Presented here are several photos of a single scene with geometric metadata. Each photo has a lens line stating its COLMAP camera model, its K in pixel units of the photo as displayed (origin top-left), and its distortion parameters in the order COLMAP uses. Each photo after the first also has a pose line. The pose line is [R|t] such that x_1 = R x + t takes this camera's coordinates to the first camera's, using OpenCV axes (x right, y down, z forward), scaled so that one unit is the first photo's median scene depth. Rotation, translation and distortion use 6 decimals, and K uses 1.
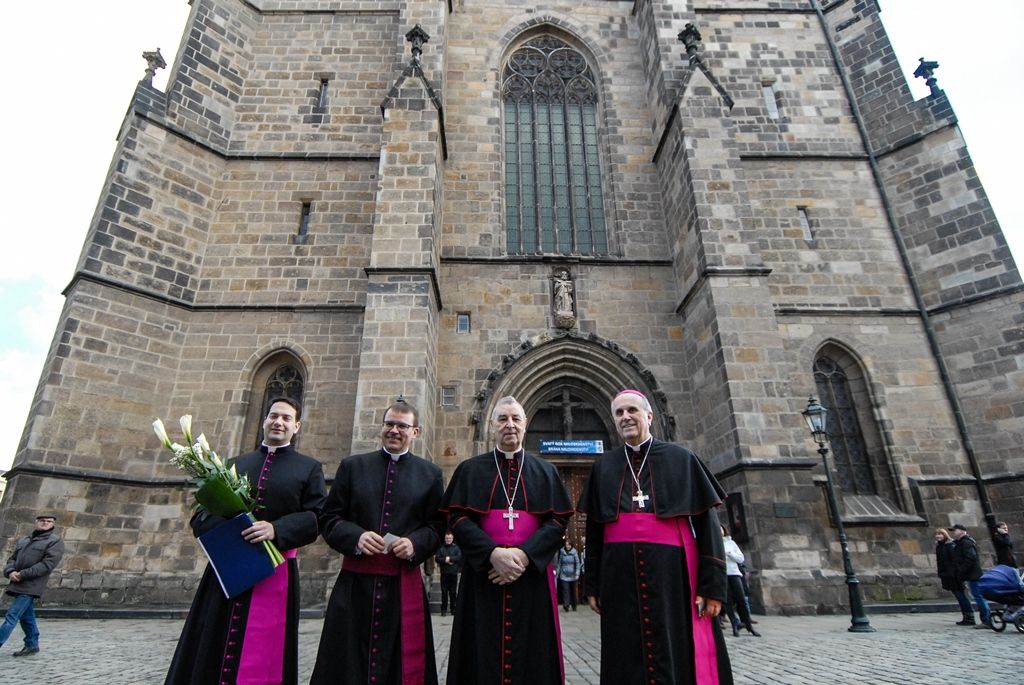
lens RADIAL K [[540.4, 0, 511.3], [0, 540.4, 341.9], [0, 0, 1]] dist [-0.001125, -0.004139]
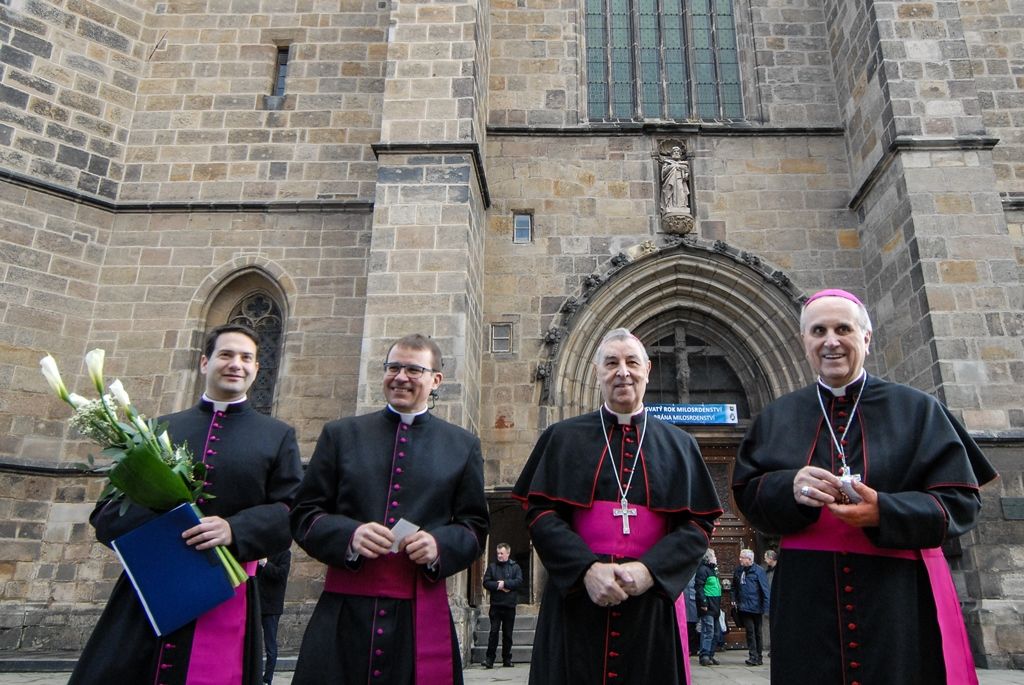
lens RADIAL K [[643.7, 0, 514.4], [0, 643.7, 342.2], [0, 0, 1]] dist [-0.005093, 0.003557]
pose [[0.999769, -0.007280, -0.020204, -0.084139], [0.007727, 0.999725, 0.022136, 0.087908], [0.020037, -0.022287, 0.999551, 0.215229]]
